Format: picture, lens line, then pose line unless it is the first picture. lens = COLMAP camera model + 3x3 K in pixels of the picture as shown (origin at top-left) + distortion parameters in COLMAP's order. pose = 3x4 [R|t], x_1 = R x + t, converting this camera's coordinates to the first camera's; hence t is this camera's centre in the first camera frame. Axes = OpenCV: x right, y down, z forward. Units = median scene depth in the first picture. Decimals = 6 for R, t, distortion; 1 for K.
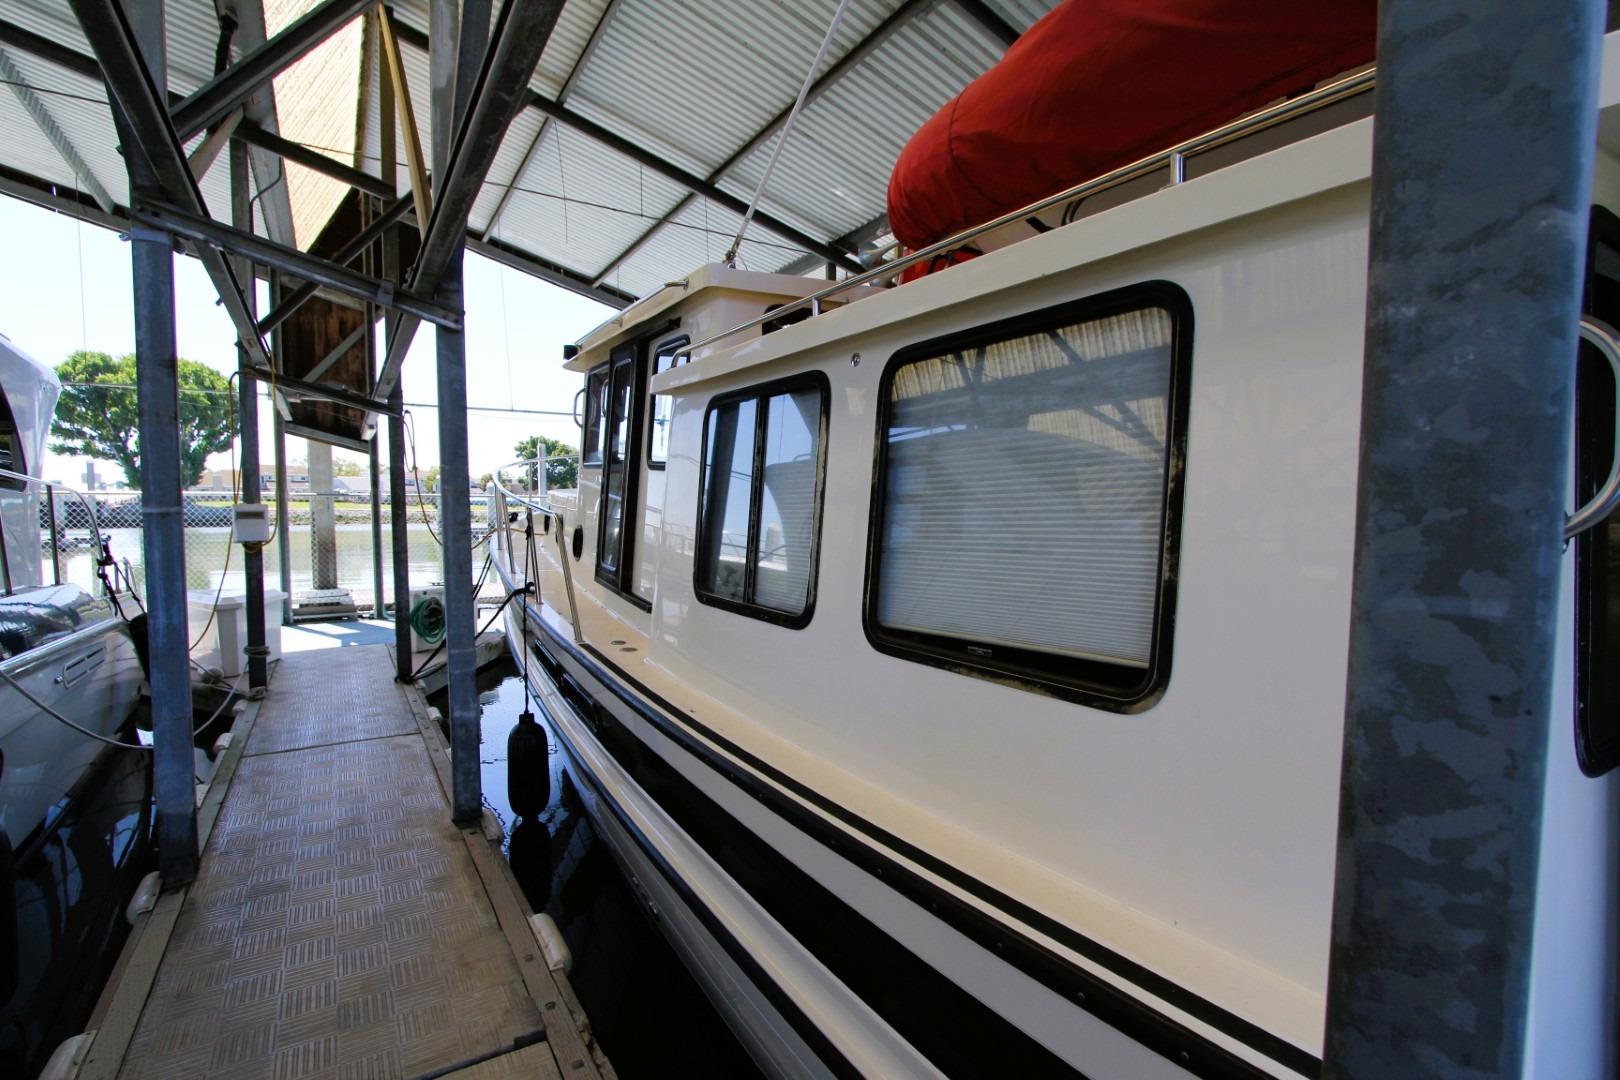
lens RADIAL K [[746.5, 0, 806.6], [0, 746.5, 554.3], [0, 0, 1]] dist [-0.019481, 0.002517]
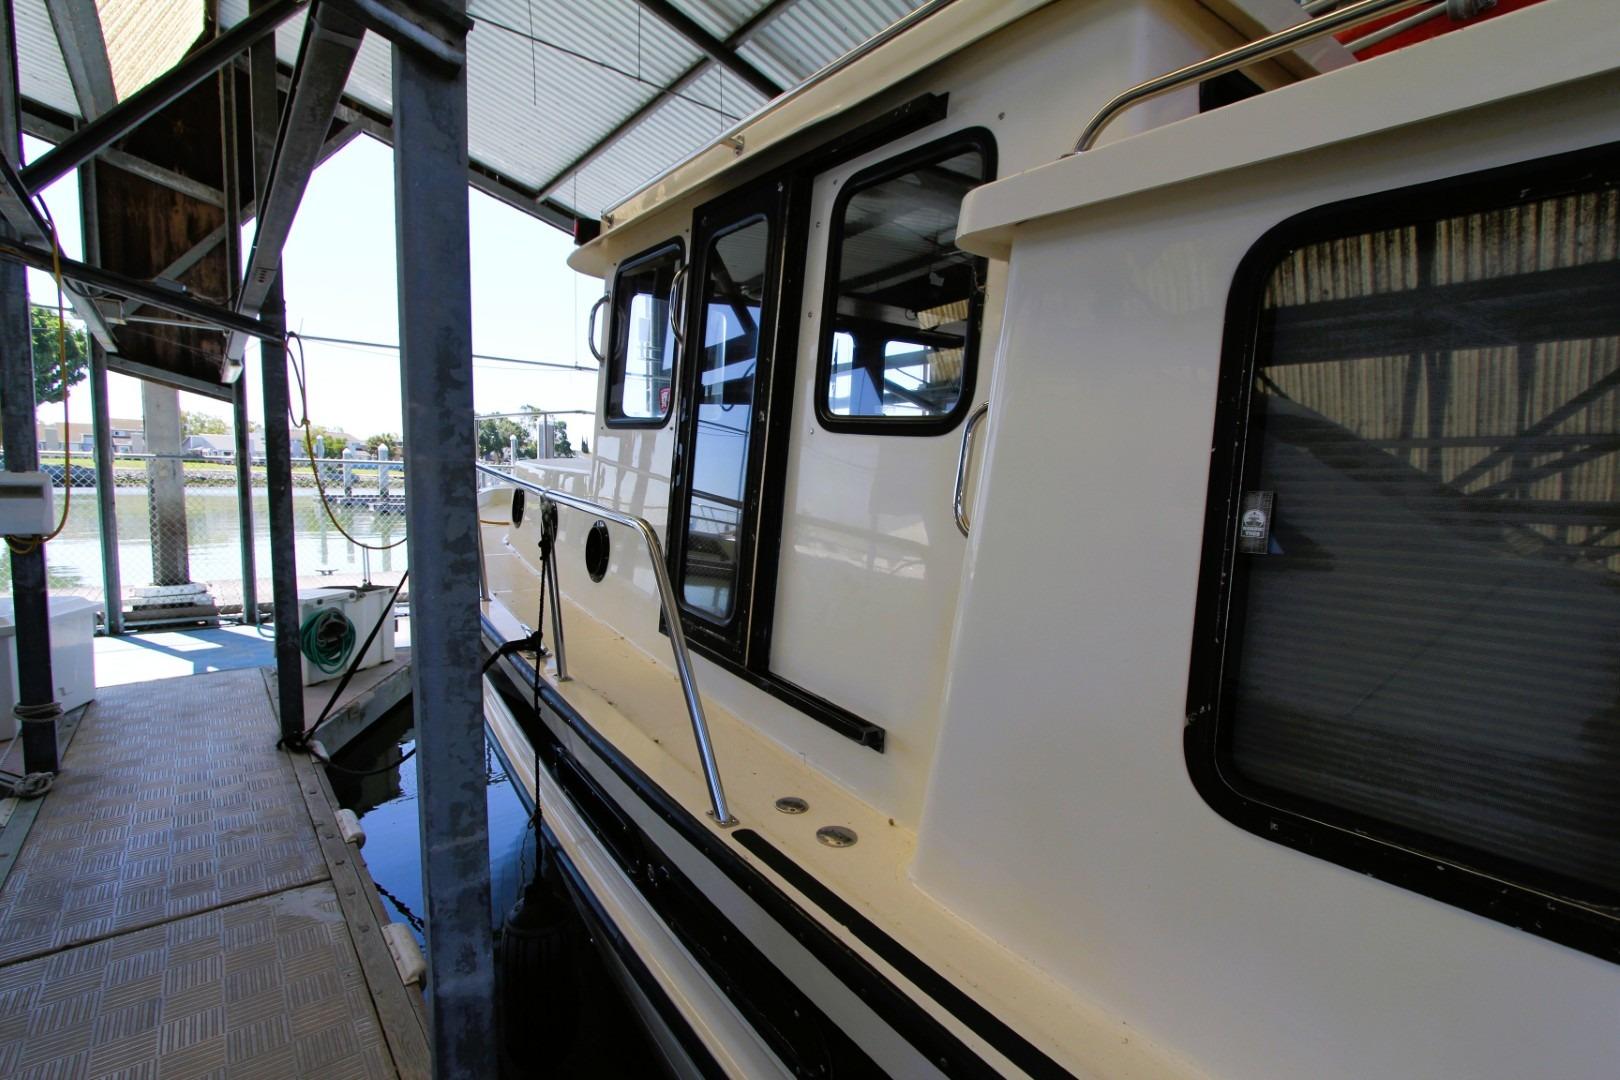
lens RADIAL K [[746.5, 0, 806.6], [0, 746.5, 554.3], [0, 0, 1]] dist [-0.019481, 0.002517]
pose [[0.992383, 0.009927, 0.122793, -0.127876], [-0.014432, 0.999253, 0.035850, -0.021941], [-0.122345, -0.037349, 0.991785, 0.223268]]
